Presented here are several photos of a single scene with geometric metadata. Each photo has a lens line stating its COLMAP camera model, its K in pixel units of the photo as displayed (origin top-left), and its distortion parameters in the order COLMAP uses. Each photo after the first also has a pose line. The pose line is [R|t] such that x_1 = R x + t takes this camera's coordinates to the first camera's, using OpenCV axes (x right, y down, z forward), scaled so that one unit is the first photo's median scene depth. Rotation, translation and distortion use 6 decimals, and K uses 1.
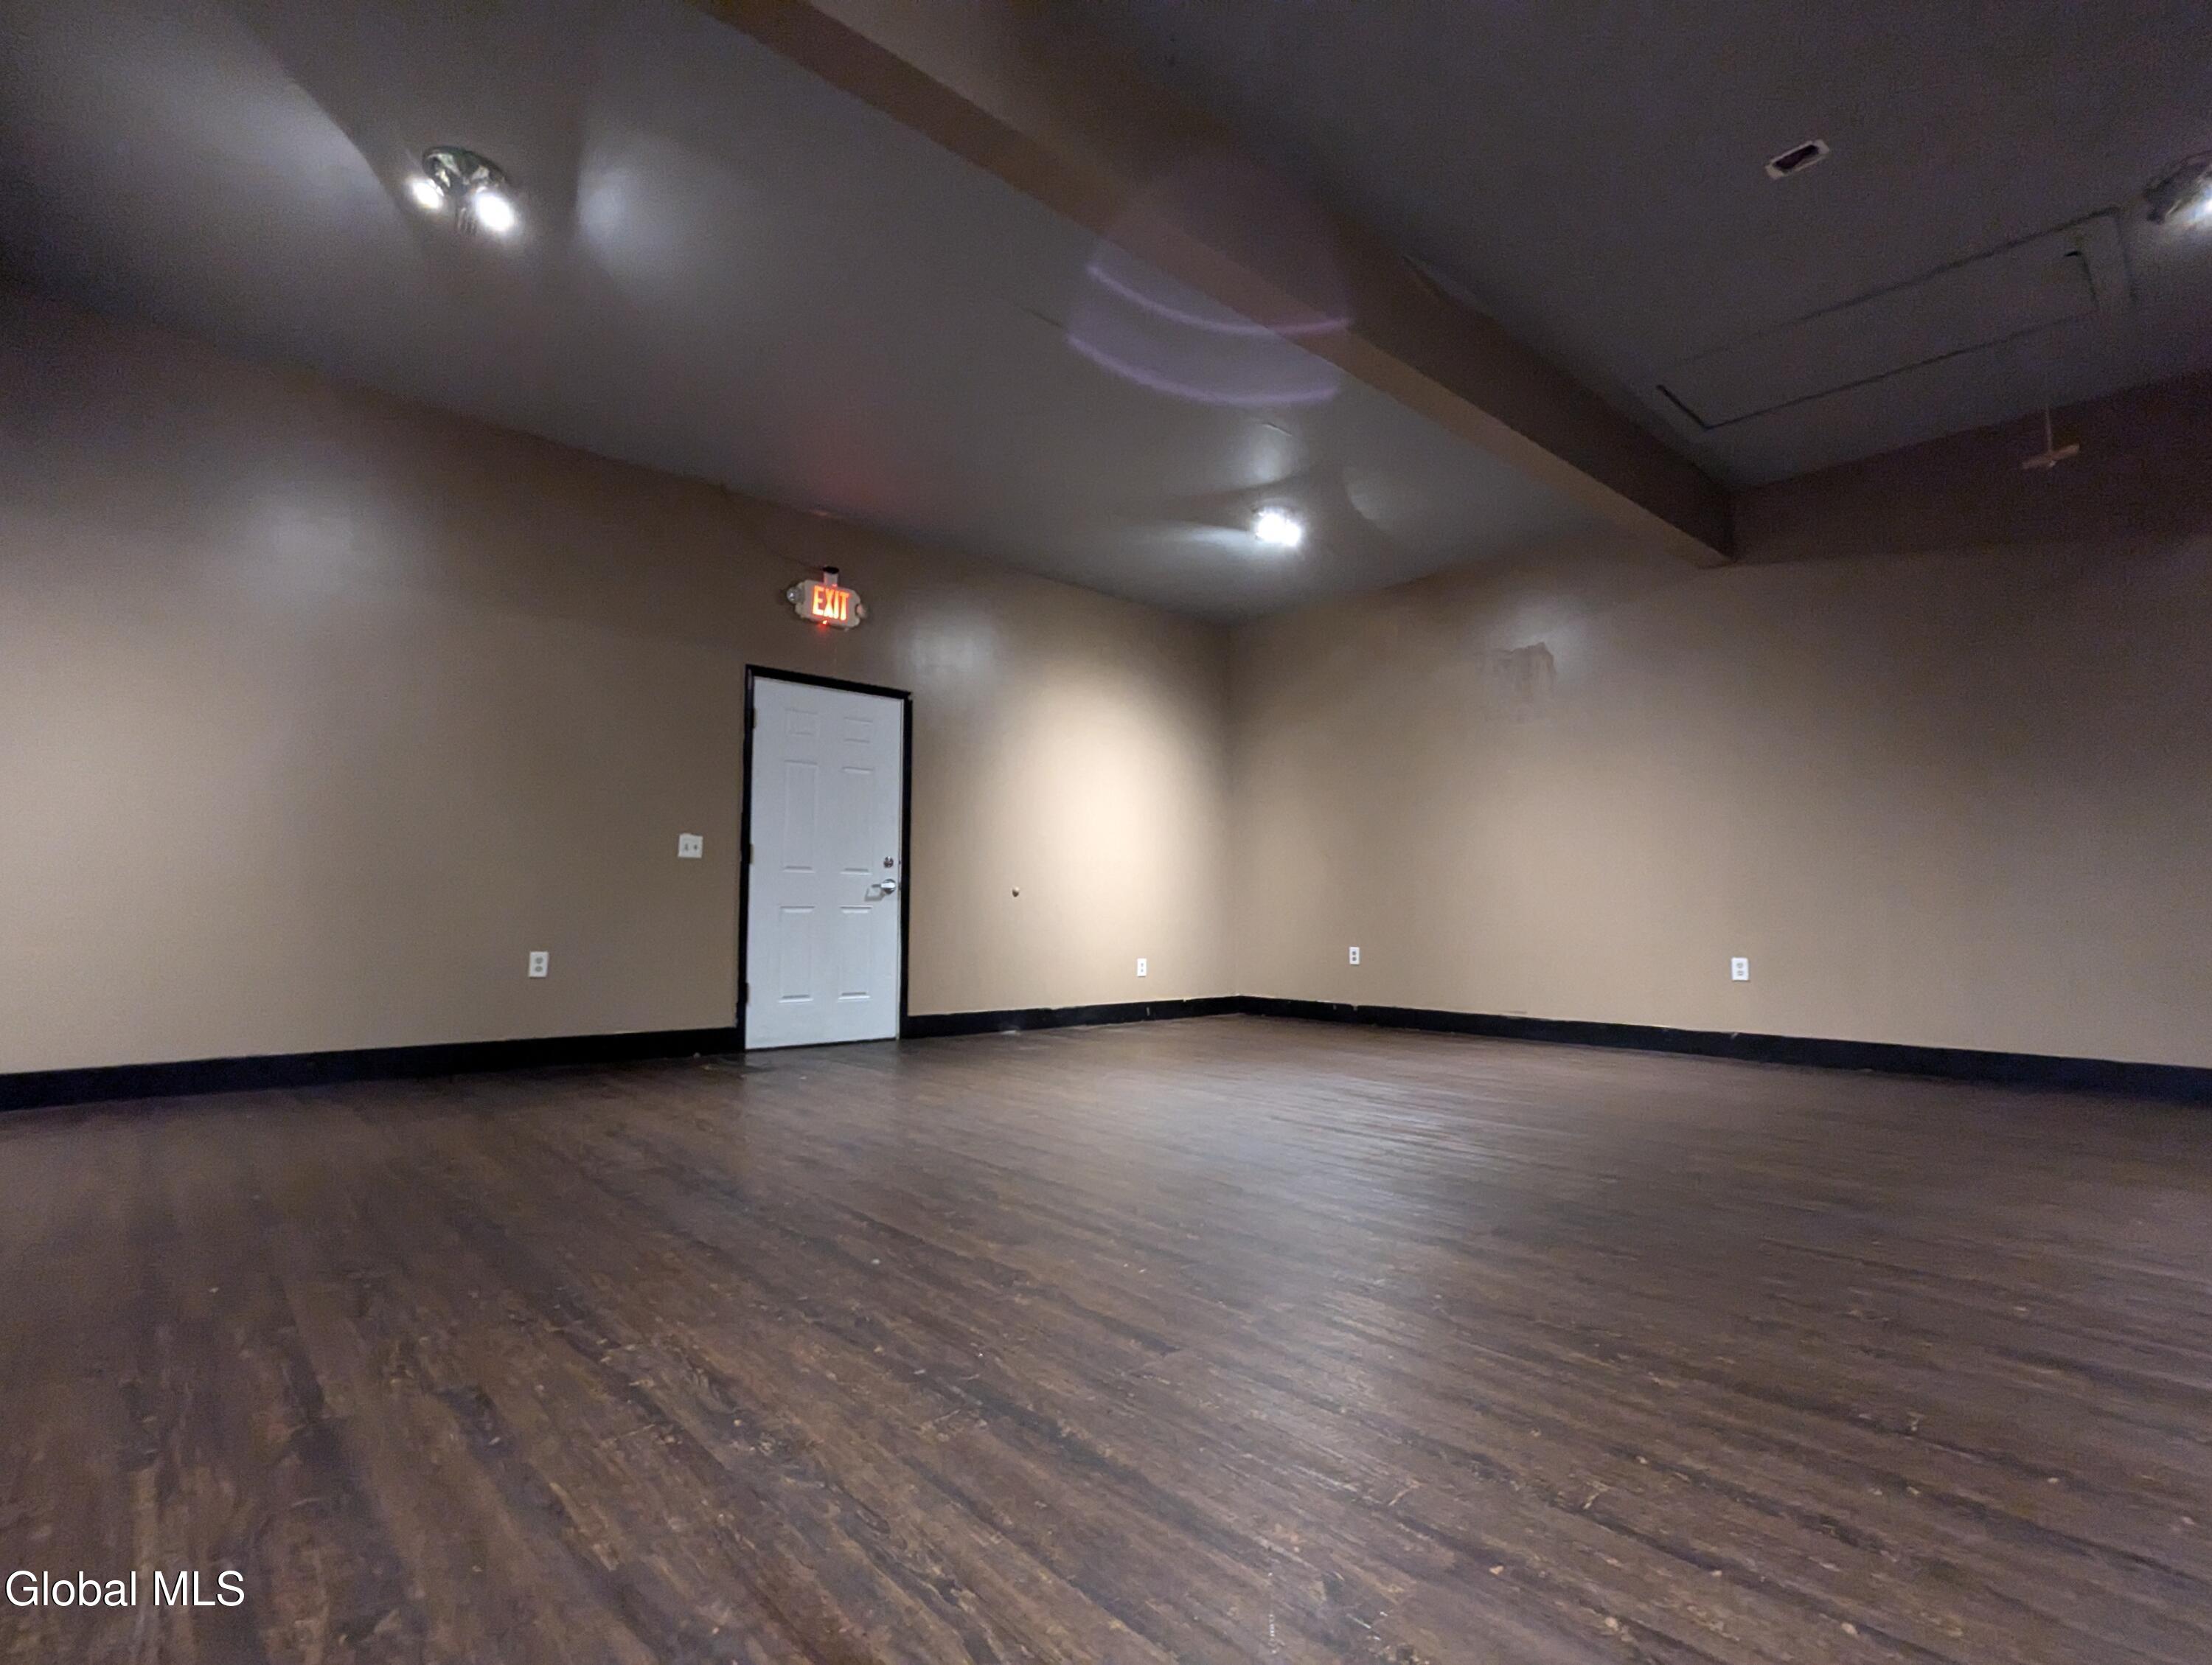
lens RADIAL K [[1035.1, 0, 1102.5], [0, 1035.1, 842.5], [0, 0, 1]] dist [-0.002744, -0.000197]
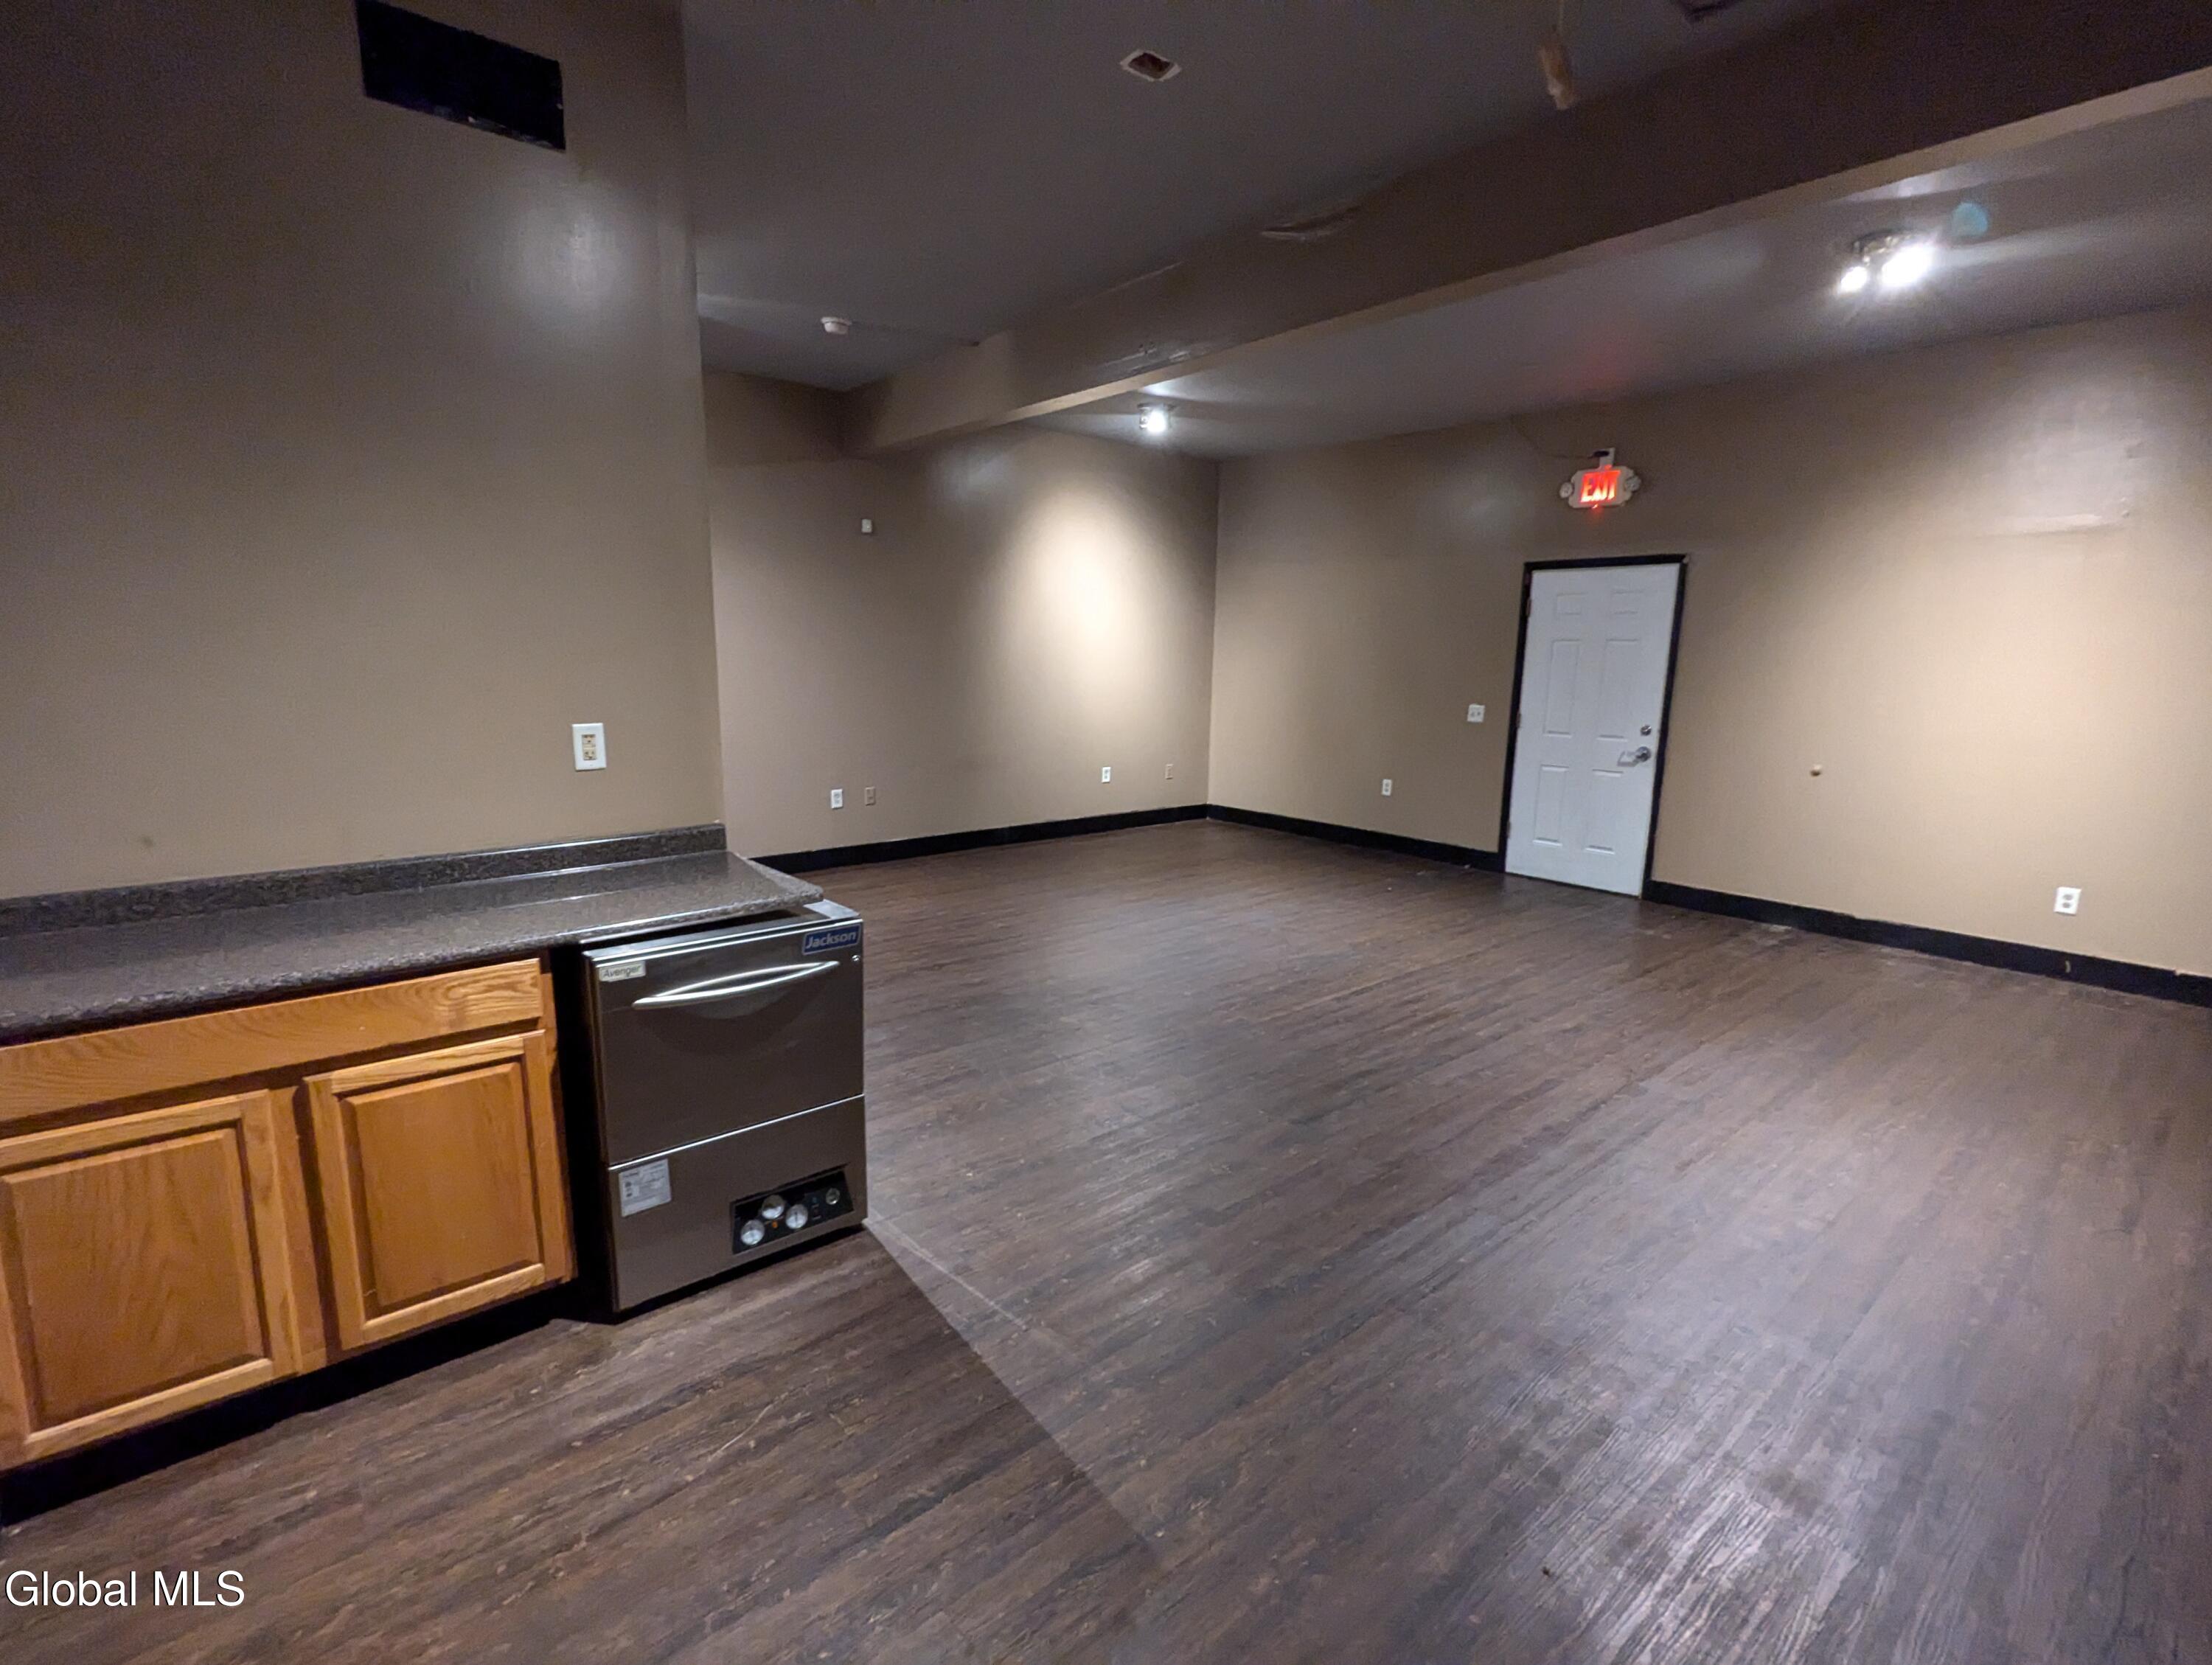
lens RADIAL K [[1035.1, 0, 1100.4], [0, 1035.1, 831.0], [0, 0, 1]] dist [-0.002744, -0.000197]
pose [[-0.012680, 0.167214, -0.985839, 0.891180], [0.058668, 0.984344, 0.166206, -0.091373], [0.998197, -0.055730, -0.022291, 0.503060]]
